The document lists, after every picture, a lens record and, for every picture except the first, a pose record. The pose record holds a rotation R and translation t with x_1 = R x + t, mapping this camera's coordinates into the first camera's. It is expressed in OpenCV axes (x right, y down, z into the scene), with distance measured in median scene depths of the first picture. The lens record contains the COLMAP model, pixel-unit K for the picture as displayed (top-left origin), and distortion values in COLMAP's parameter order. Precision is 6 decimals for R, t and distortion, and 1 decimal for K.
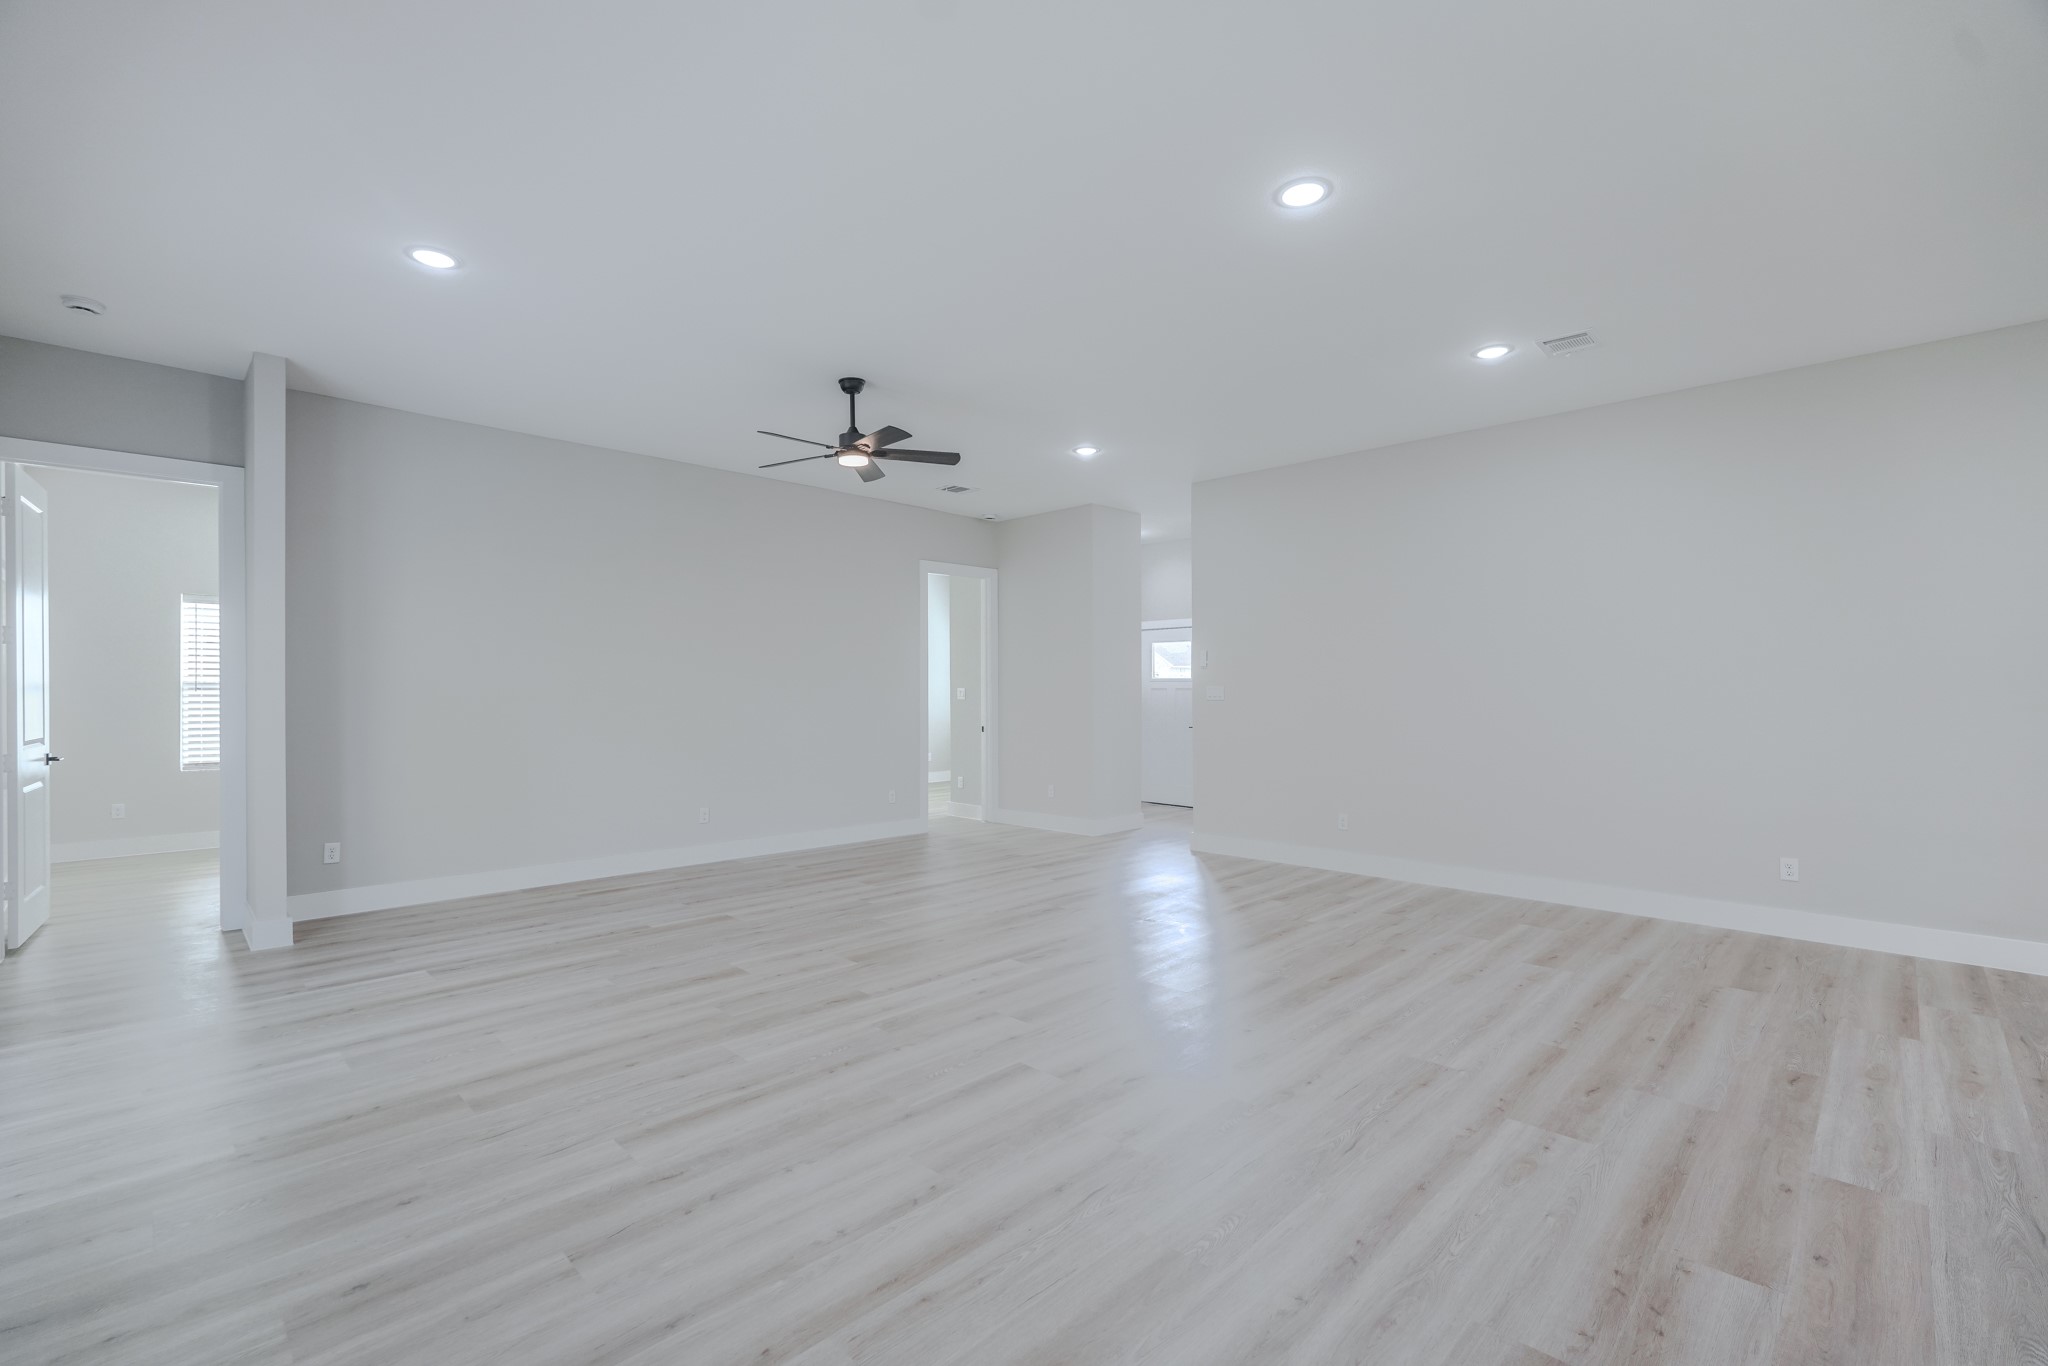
lens RADIAL K [[900.1, 0, 1020.6], [0, 900.1, 688.4], [0, 0, 1]] dist [-0.015235, 0.008831]
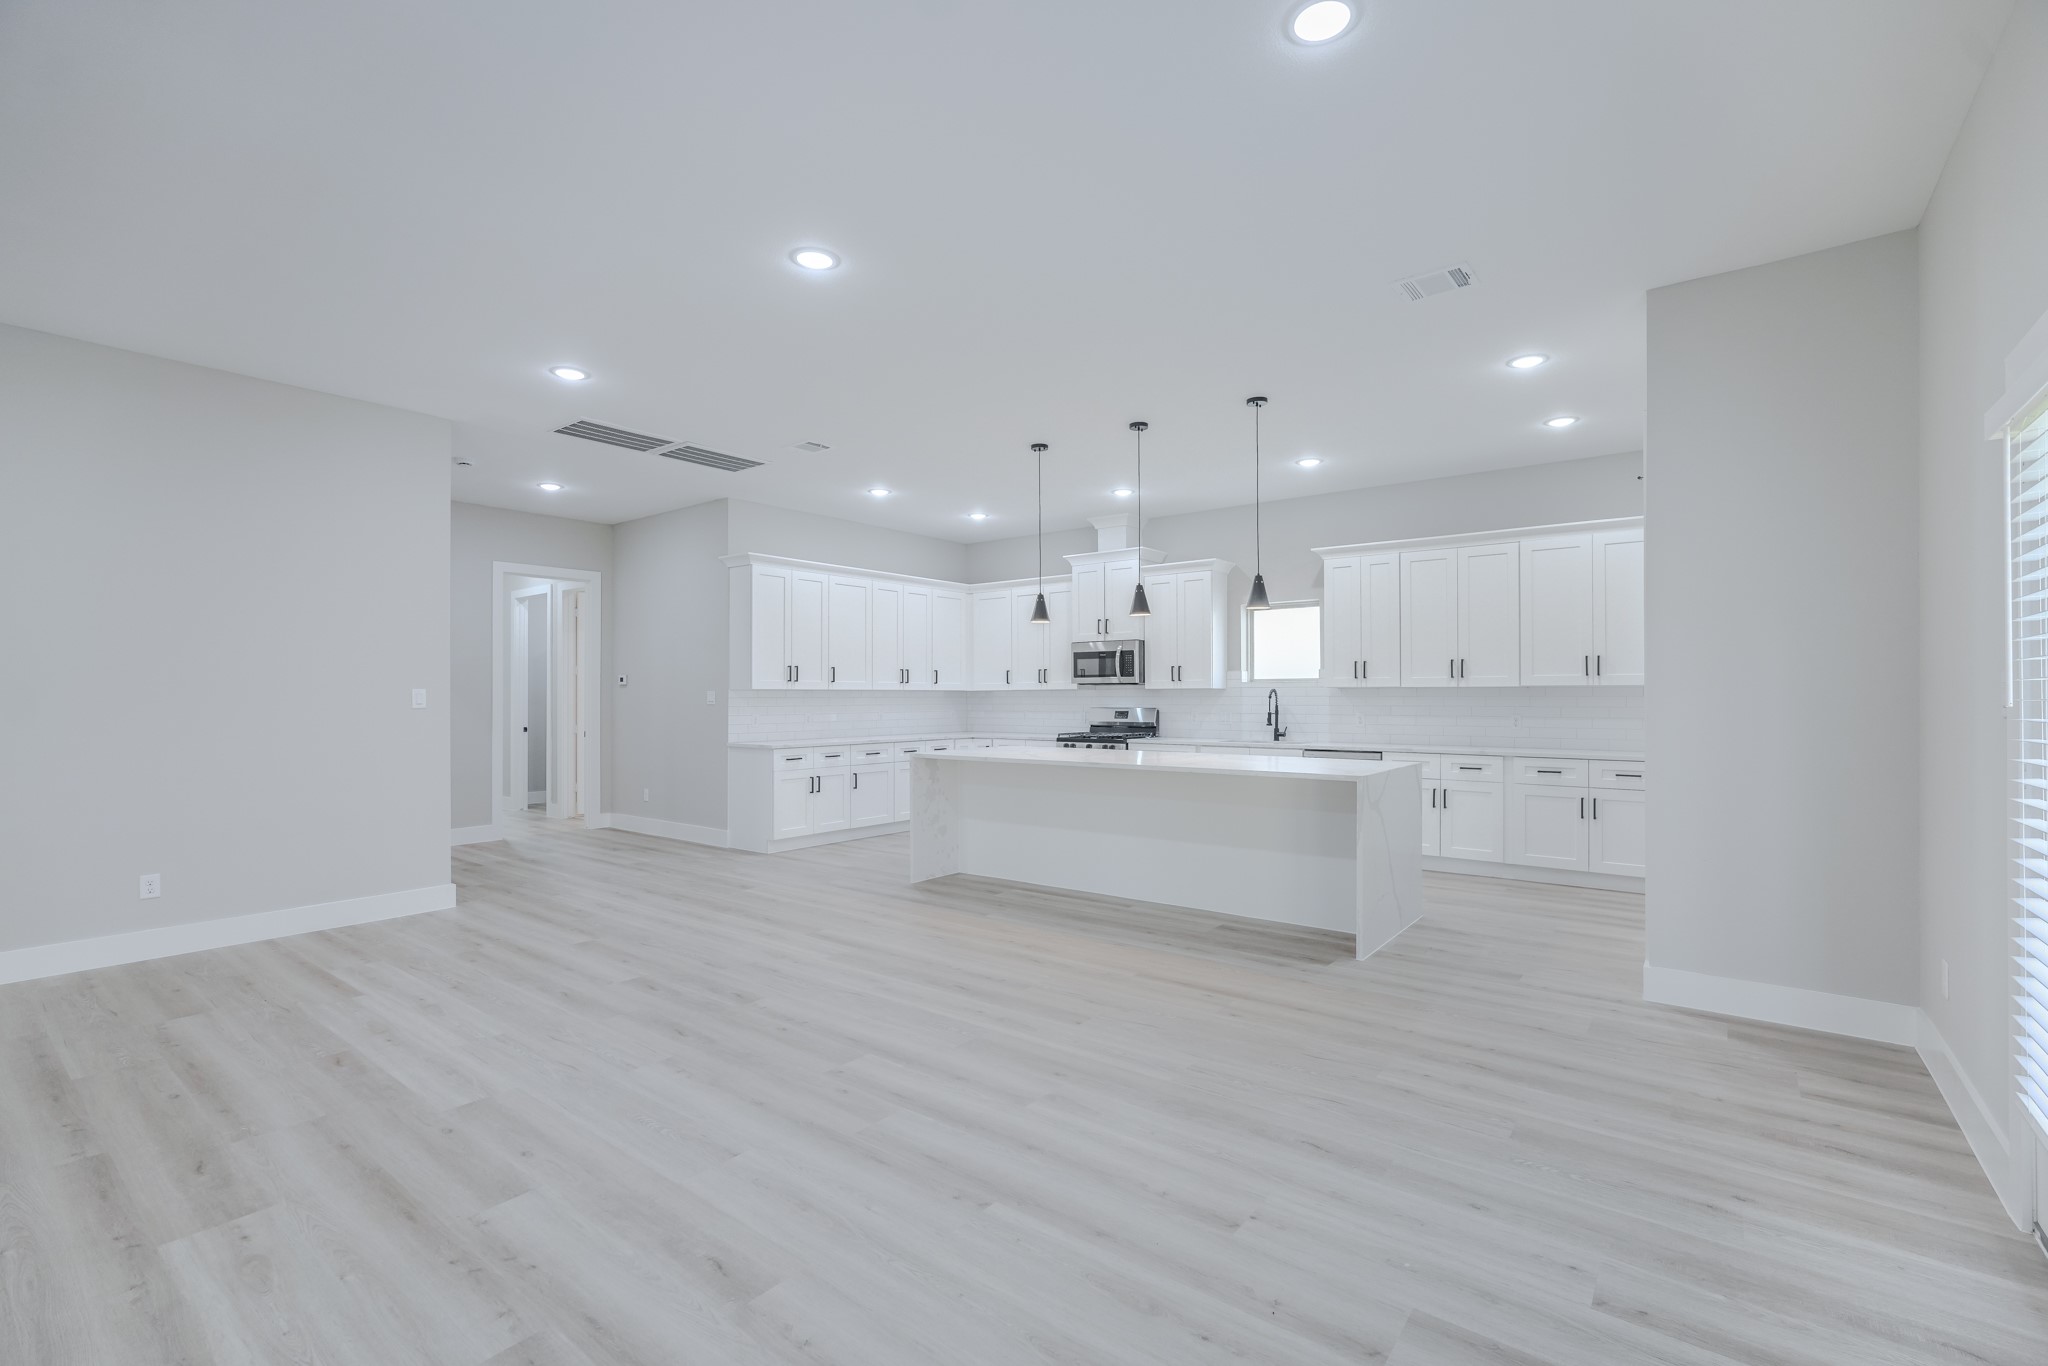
lens RADIAL K [[900.1, 0, 1020.6], [0, 900.1, 688.4], [0, 0, 1]] dist [-0.015235, 0.008831]
pose [[-0.115384, 0.008229, 0.993287, -0.193145], [-0.001696, 0.999963, -0.008482, 0.000685], [-0.993320, -0.002663, -0.115365, 0.210858]]
